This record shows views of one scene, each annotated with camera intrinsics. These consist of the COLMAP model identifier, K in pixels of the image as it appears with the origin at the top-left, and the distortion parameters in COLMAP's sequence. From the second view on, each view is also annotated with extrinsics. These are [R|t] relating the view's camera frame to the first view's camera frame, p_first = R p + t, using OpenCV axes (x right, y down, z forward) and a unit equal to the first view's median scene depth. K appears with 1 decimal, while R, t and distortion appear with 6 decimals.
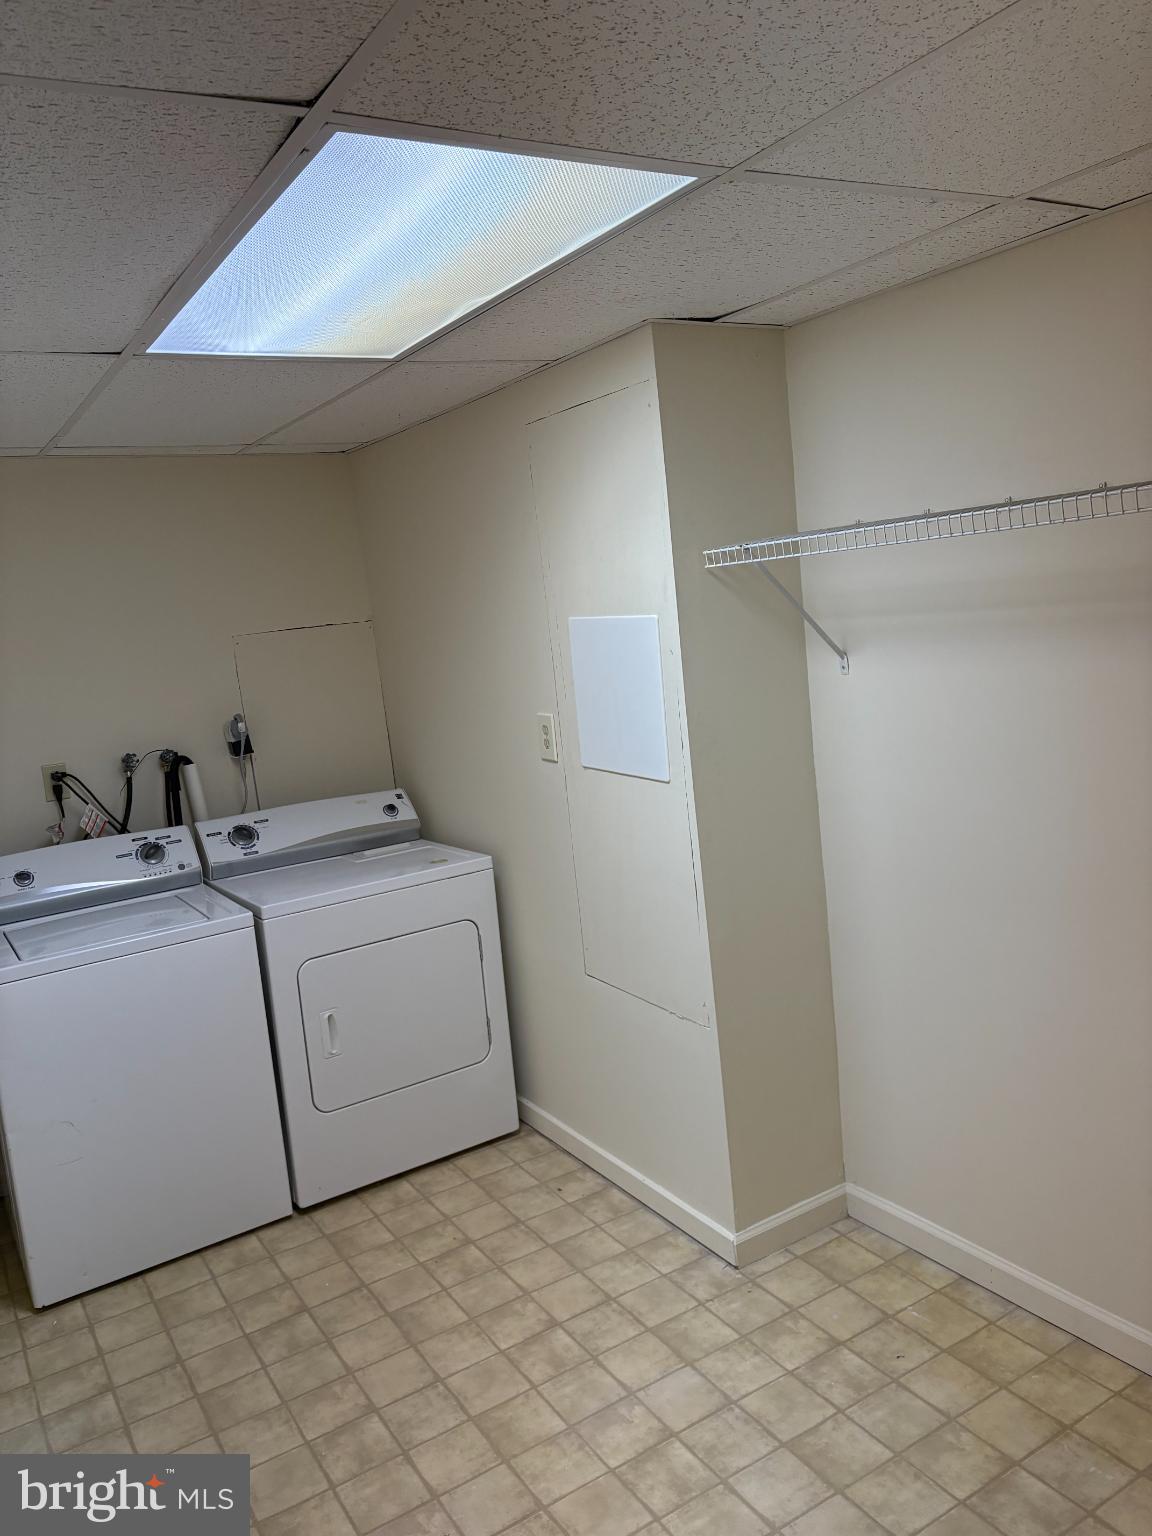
lens RADIAL K [[1161.9, 0, 579.1], [0, 1161.9, 766.9], [0, 0, 1]] dist [0.026106, -0.027478]
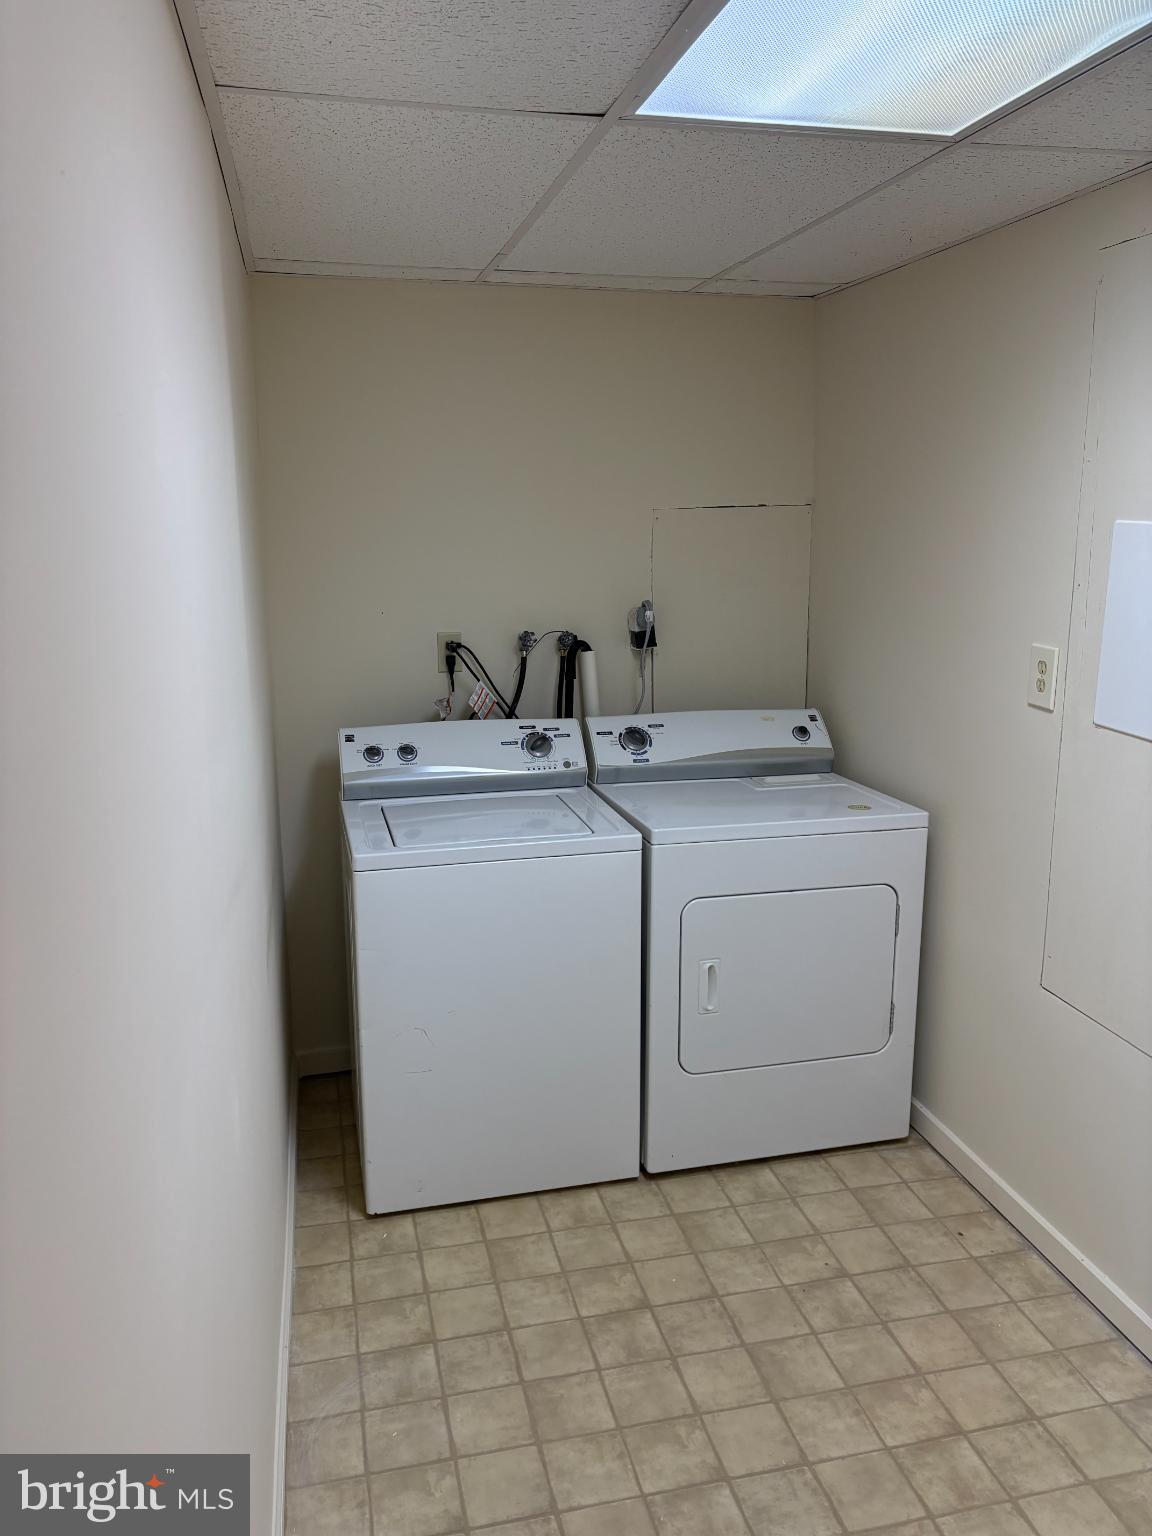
lens RADIAL K [[1168.8, 0, 573.5], [0, 1168.8, 773.9], [0, 0, 1]] dist [0.043419, -0.033970]
pose [[0.945264, 0.156817, -0.286155, -0.088292], [-0.130083, 0.985351, 0.110278, -0.008175], [0.299257, -0.067018, 0.951816, 0.164520]]
